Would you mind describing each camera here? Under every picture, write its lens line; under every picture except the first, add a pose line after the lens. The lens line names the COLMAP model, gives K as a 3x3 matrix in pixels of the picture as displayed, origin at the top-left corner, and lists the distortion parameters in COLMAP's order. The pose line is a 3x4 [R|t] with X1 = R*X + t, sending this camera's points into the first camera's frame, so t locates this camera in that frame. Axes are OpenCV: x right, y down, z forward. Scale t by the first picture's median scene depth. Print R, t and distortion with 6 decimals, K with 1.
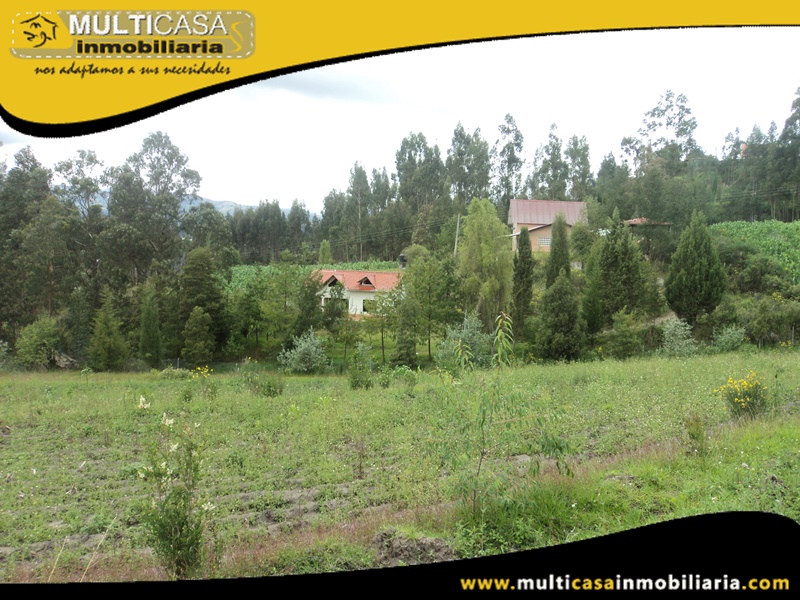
lens RADIAL K [[642.3, 0, 403.0], [0, 642.3, 296.8], [0, 0, 1]] dist [-0.027037, 0.004119]
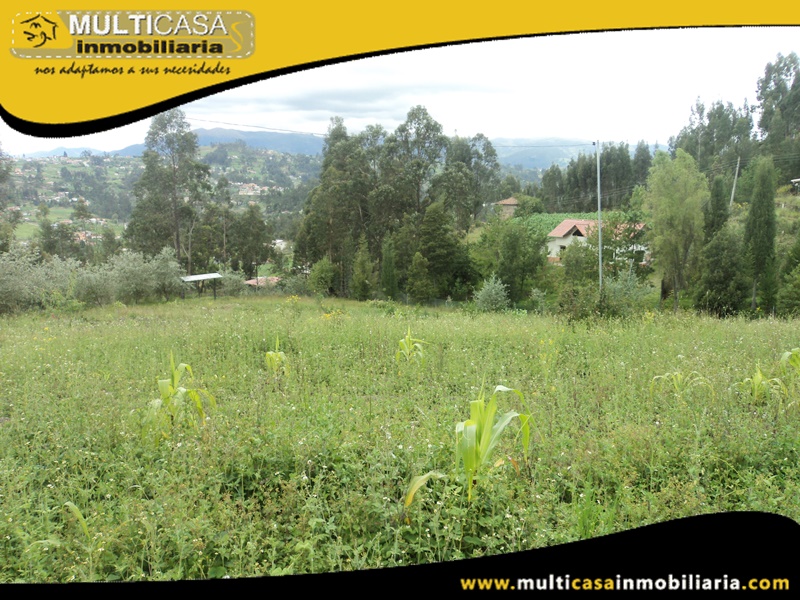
lens RADIAL K [[642.3, 0, 403.0], [0, 642.3, 296.8], [0, 0, 1]] dist [-0.027037, 0.004119]
pose [[0.838798, 0.061988, -0.540903, 0.229337], [-0.014050, 0.995631, 0.092313, -0.009643], [0.544262, -0.069833, 0.836004, -0.041990]]
